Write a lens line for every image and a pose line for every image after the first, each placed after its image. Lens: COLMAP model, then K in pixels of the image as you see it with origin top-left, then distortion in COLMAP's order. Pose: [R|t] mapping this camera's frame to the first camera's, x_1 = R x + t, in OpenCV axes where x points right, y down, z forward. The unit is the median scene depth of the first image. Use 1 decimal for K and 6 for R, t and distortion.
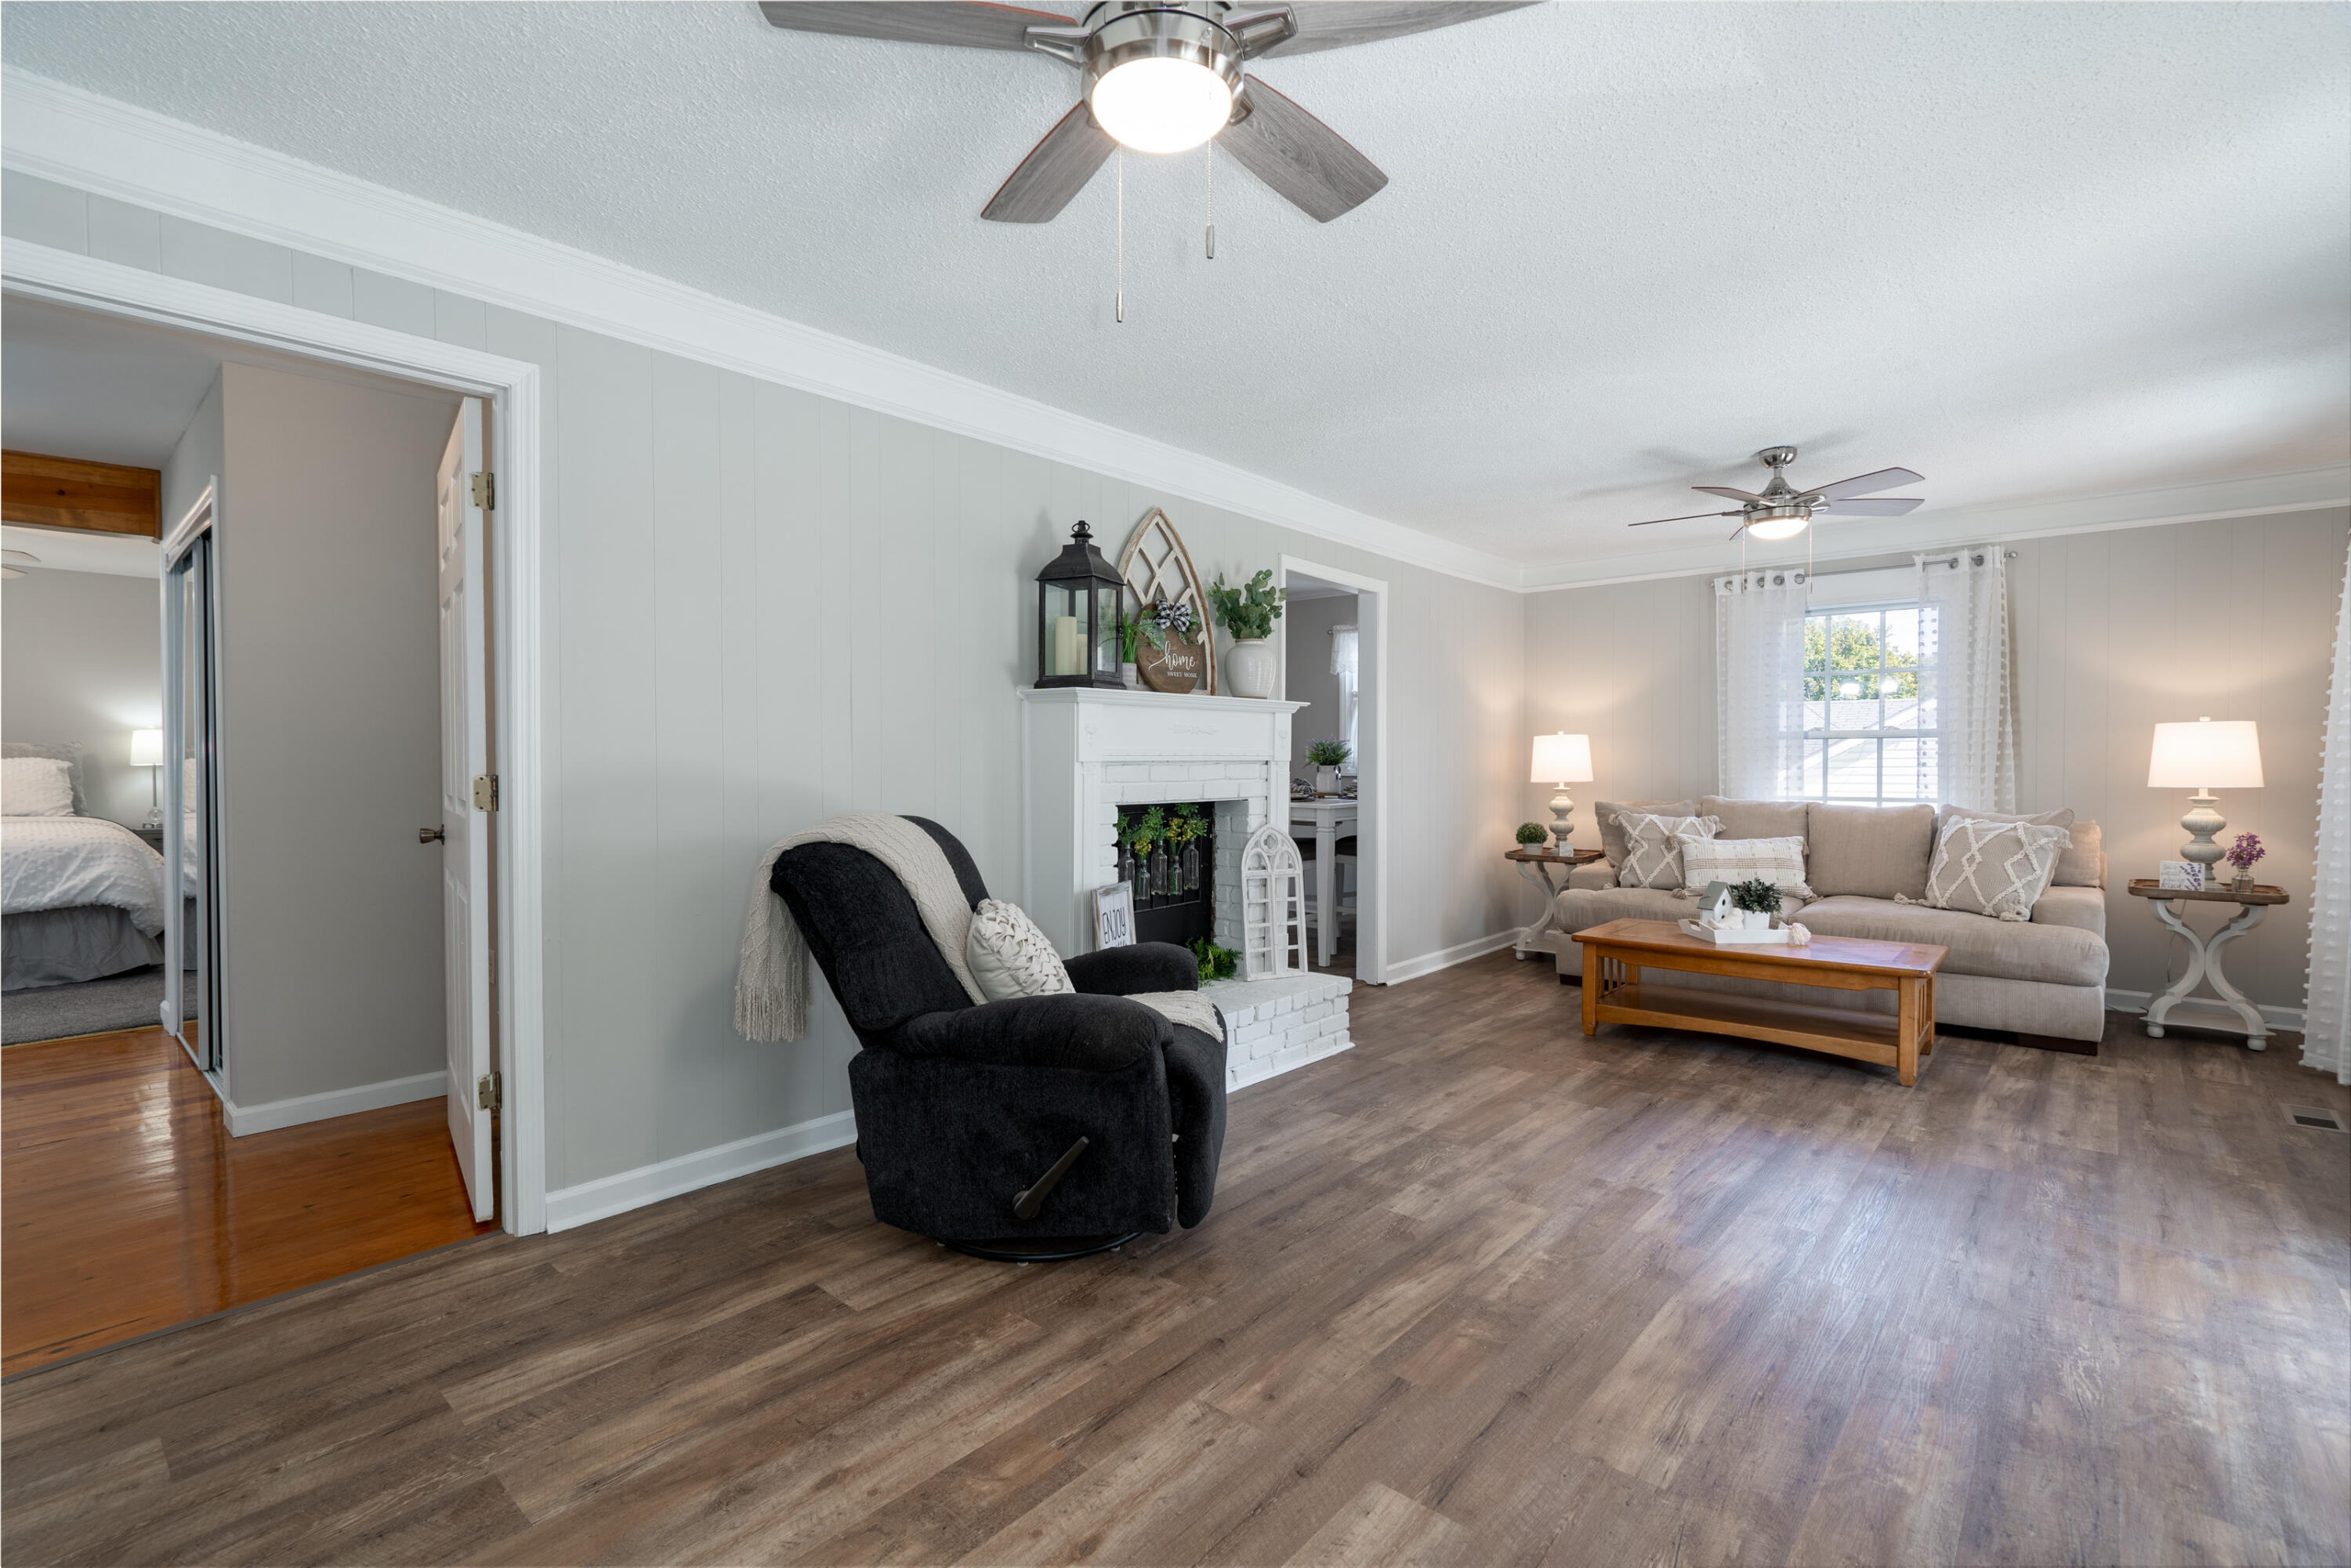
lens RADIAL K [[1071.9, 0, 1159.0], [0, 1071.9, 779.2], [0, 0, 1]] dist [0.000550, 0.000984]
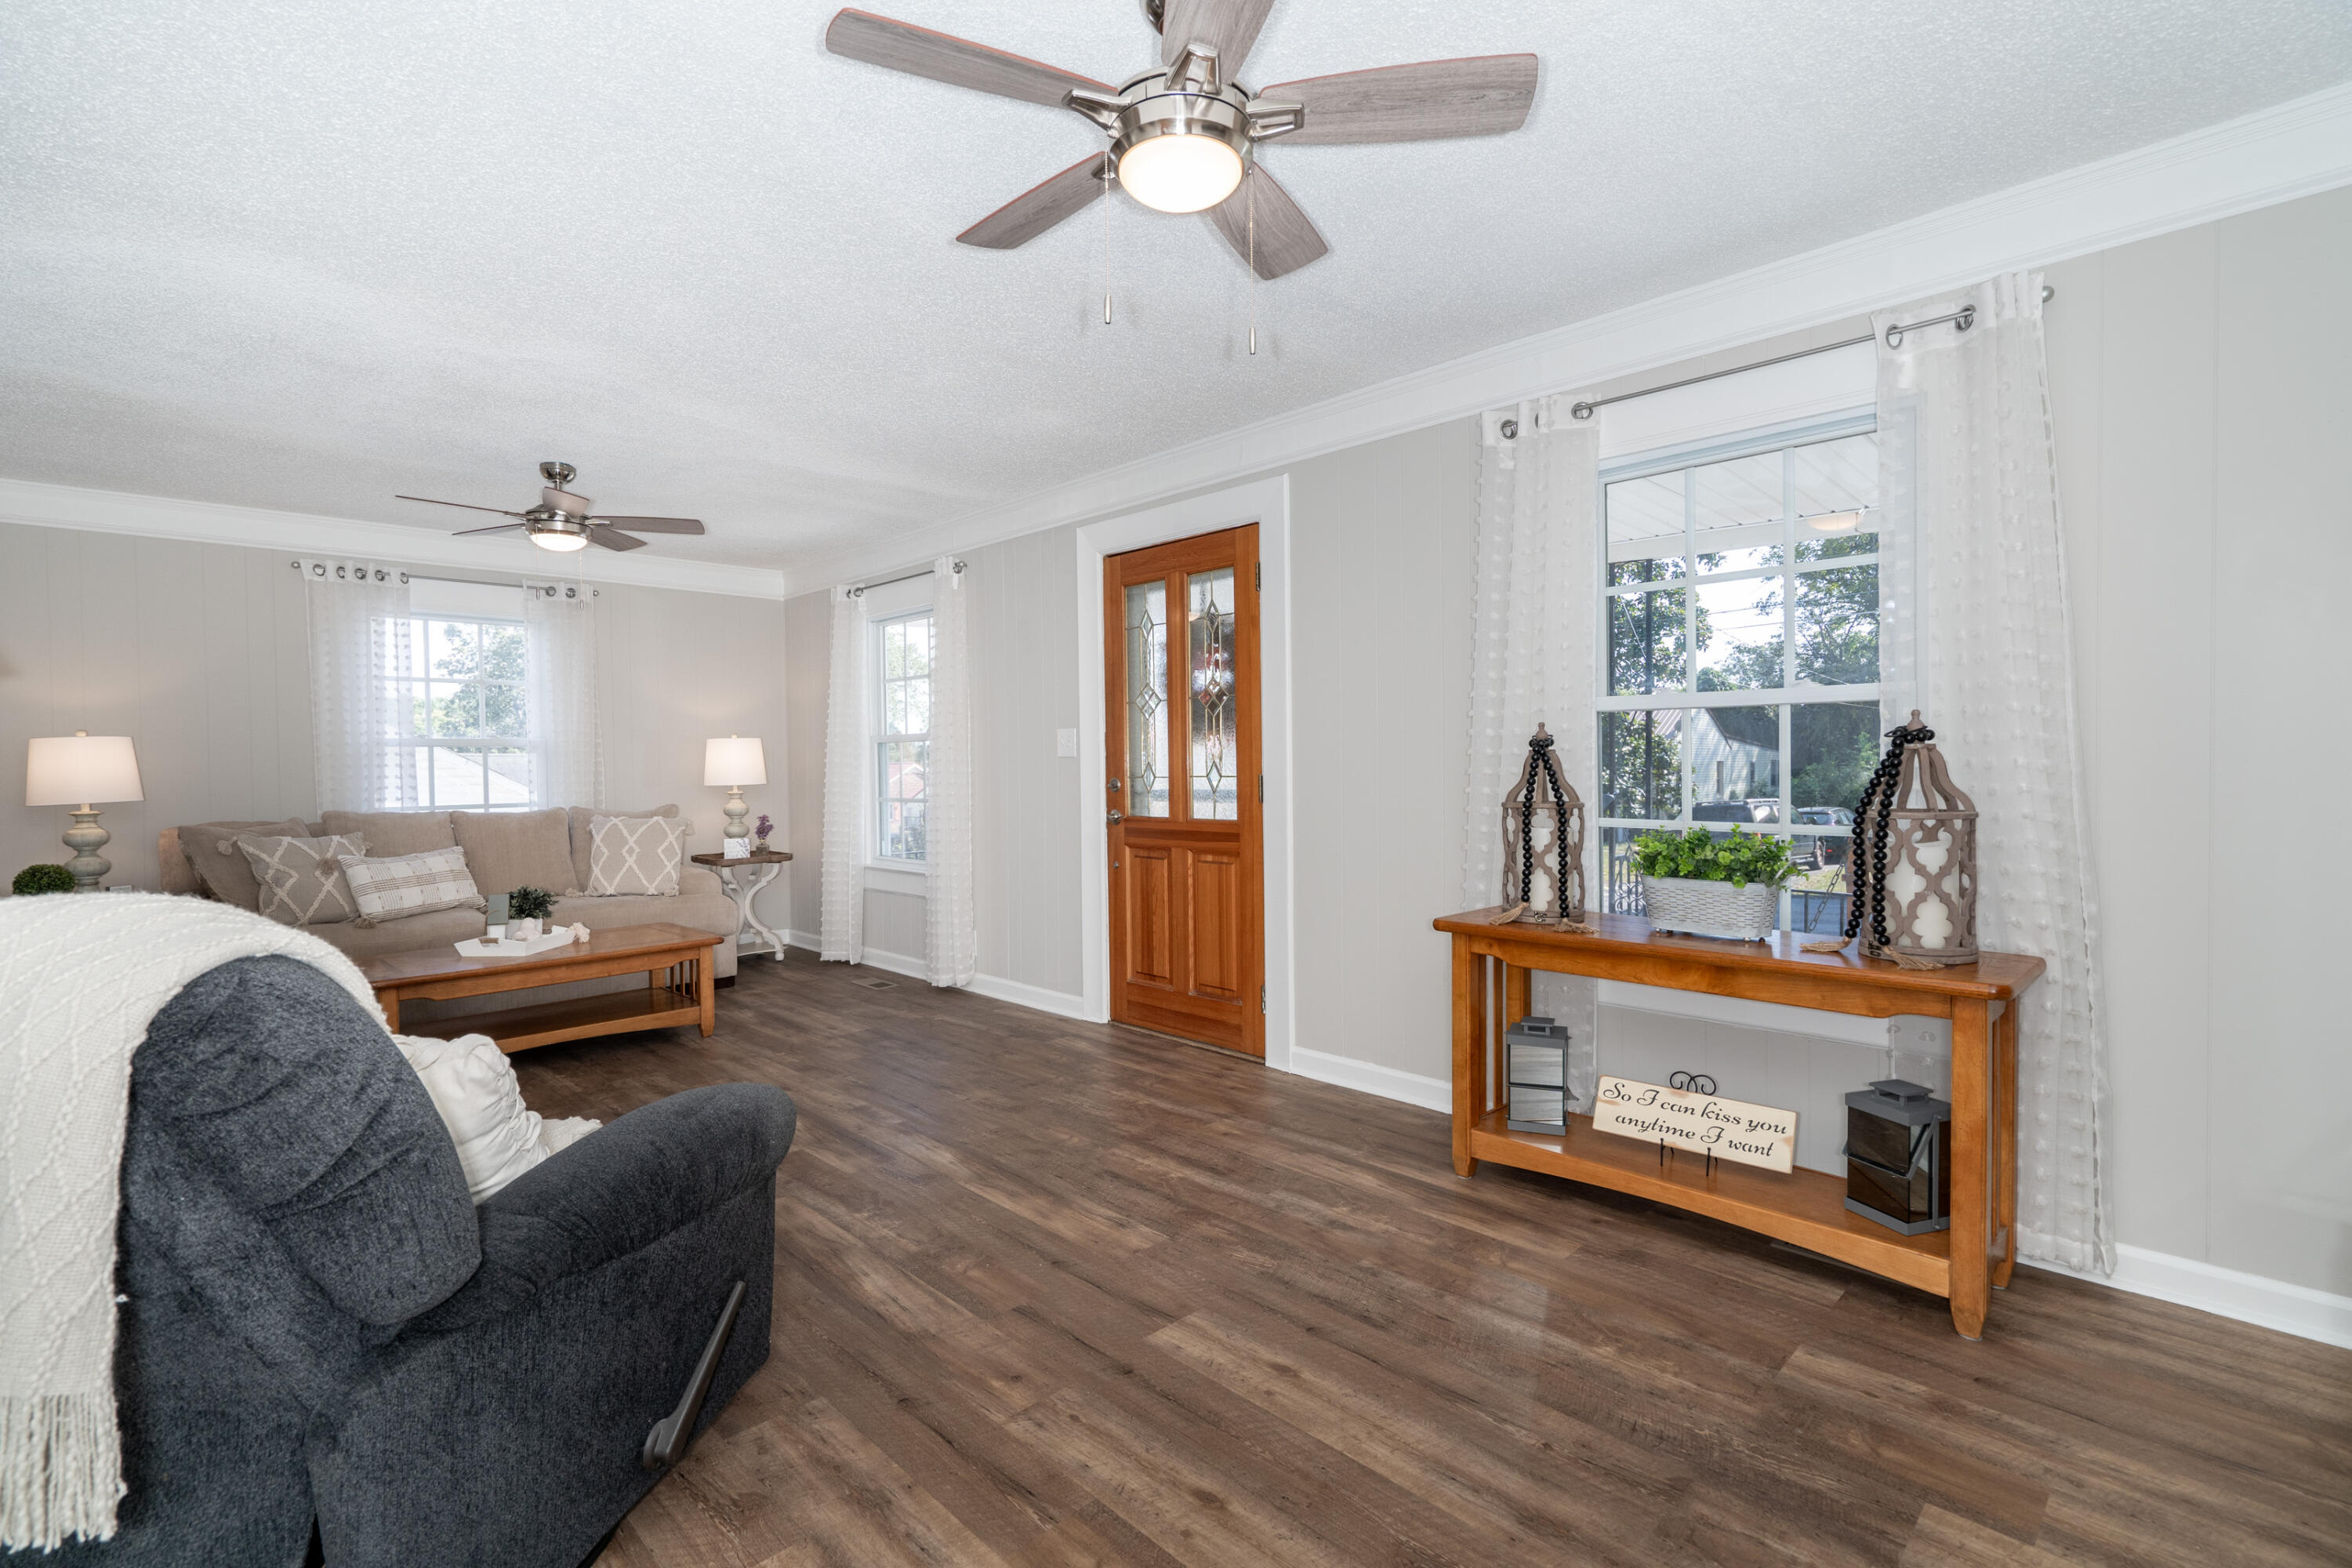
lens RADIAL K [[1072.4, 0, 1178.7], [0, 1072.4, 773.4], [0, 0, 1]] dist [0.000550, 0.000984]
pose [[0.061826, -0.011452, 0.998021, -0.553816], [0.029107, 0.999530, 0.009666, -0.005877], [-0.997662, 0.028451, 0.062130, 0.465249]]
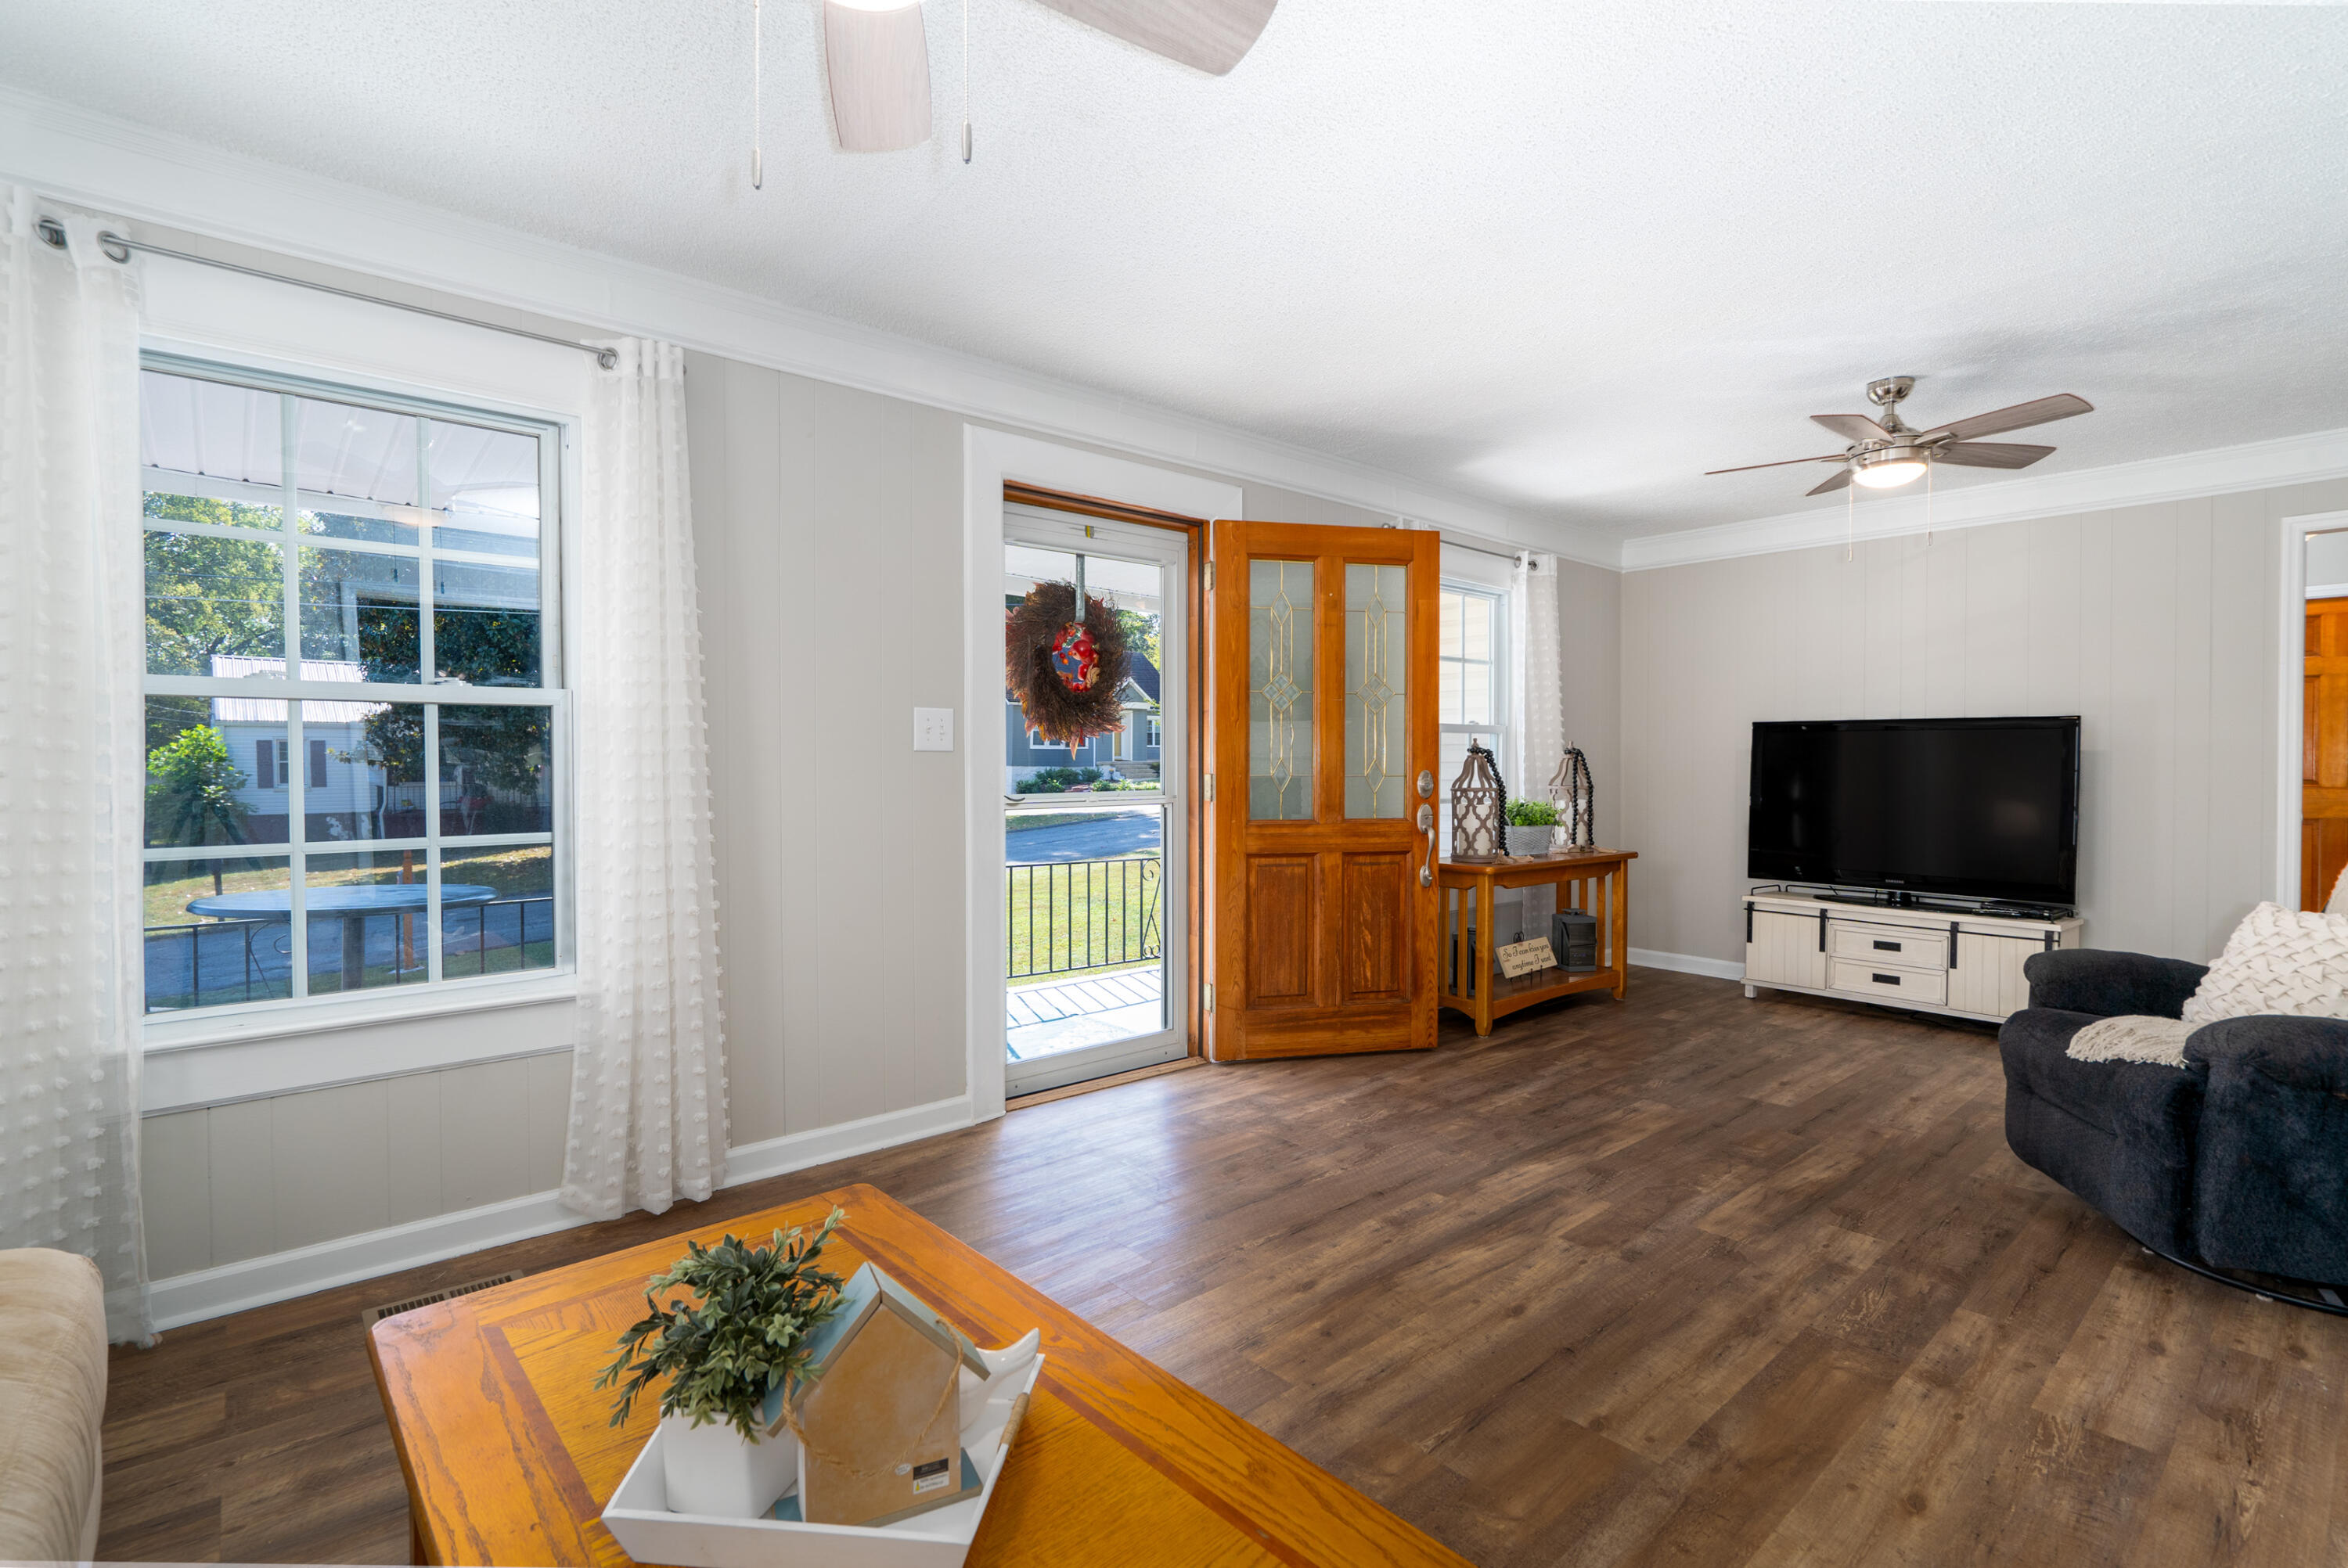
lens RADIAL K [[1070.4, 0, 1172.3], [0, 1070.4, 778.1], [0, 0, 1]] dist [0.000550, 0.000984]
pose [[-0.992221, -0.001924, 0.124477, 0.604457], [0.002069, 0.999487, 0.031947, -0.022935], [-0.124474, 0.031956, -0.991708, 1.701961]]
